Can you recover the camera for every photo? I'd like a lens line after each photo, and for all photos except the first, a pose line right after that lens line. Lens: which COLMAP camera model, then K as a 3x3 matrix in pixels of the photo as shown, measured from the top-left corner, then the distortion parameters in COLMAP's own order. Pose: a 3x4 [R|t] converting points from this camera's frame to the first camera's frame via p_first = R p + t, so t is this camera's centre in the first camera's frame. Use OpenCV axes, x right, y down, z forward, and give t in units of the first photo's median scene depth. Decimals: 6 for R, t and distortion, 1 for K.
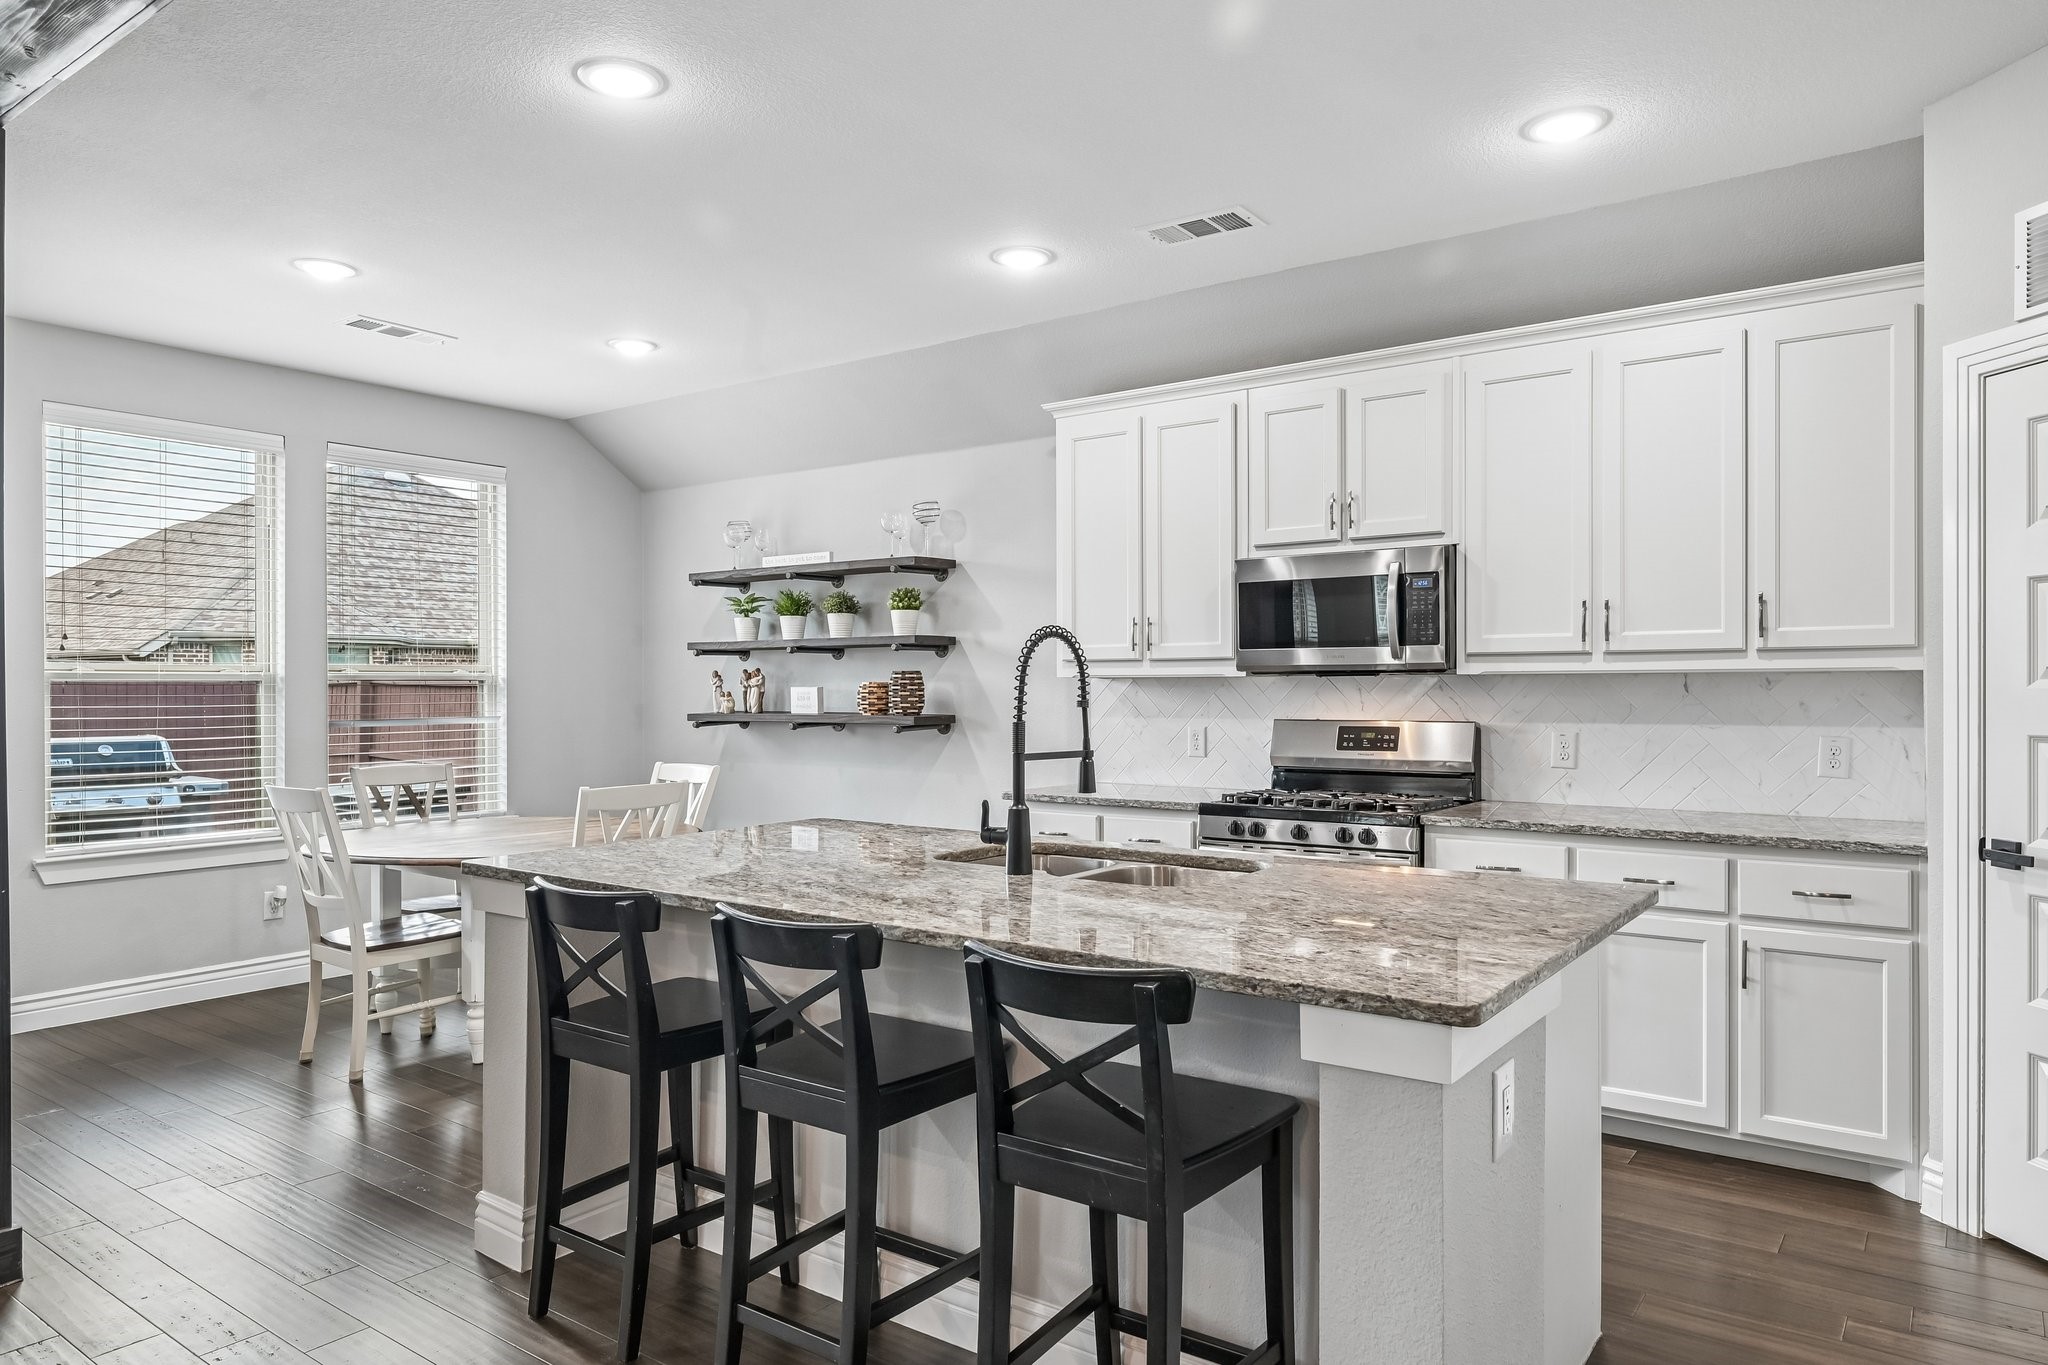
lens RADIAL K [[1305.2, 0, 1023.2], [0, 1305.2, 690.2], [0, 0, 1]] dist [0.003181, 0.001436]
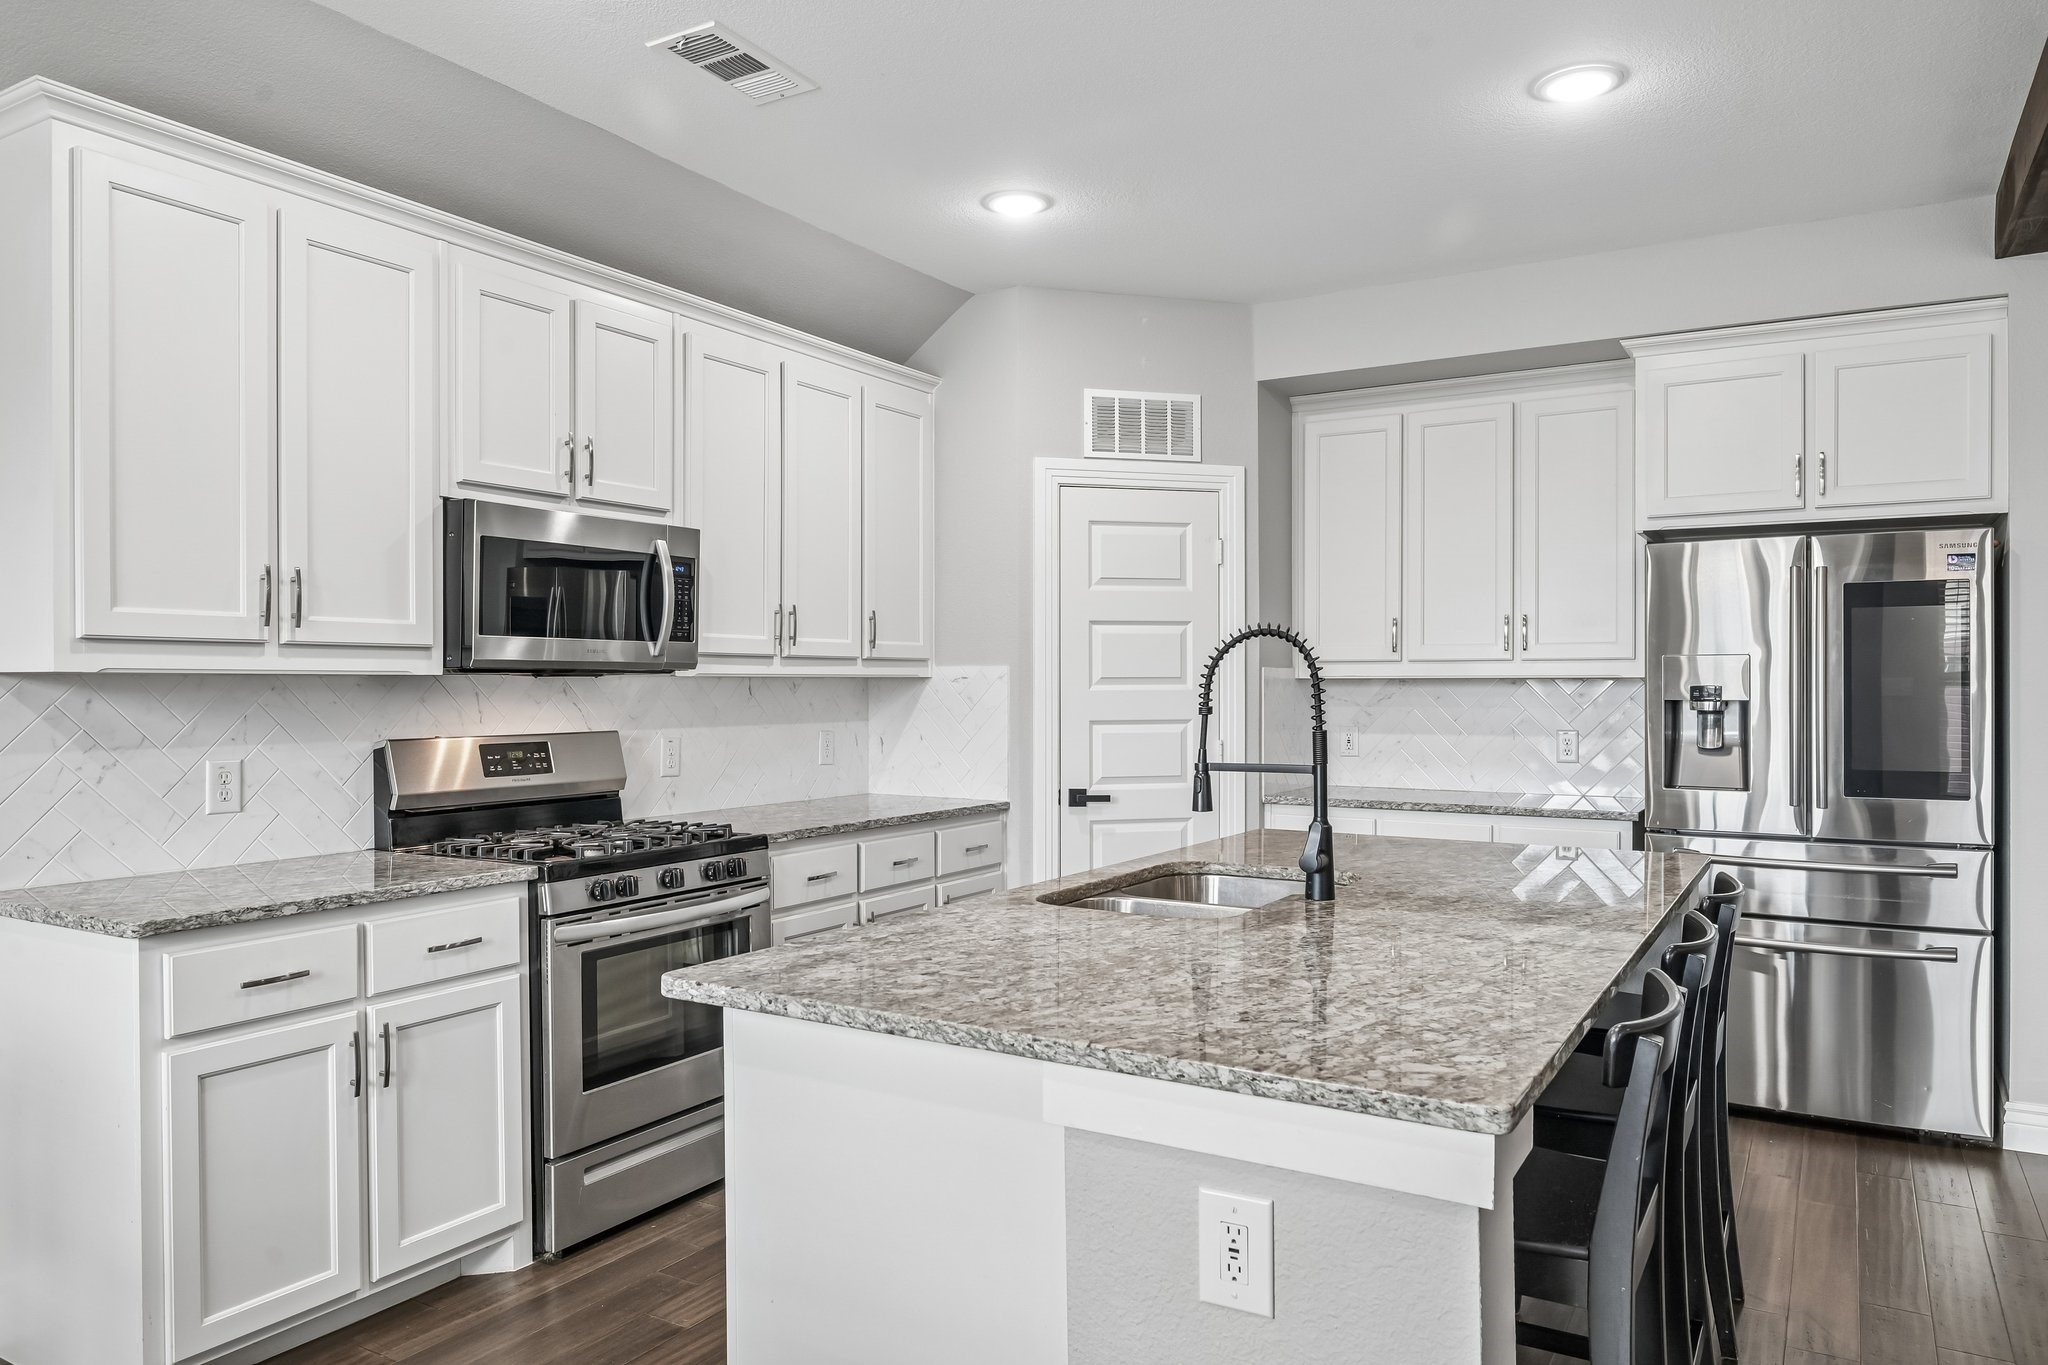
lens RADIAL K [[1369.6, 0, 1046.5], [0, 1369.6, 682.9], [0, 0, 1]] dist [0.002927, -0.003559]
pose [[-0.104982, 0.004467, 0.994464, -0.583991], [0.003925, 0.999984, -0.004078, -0.002637], [-0.994466, 0.003475, -0.104998, 0.817158]]
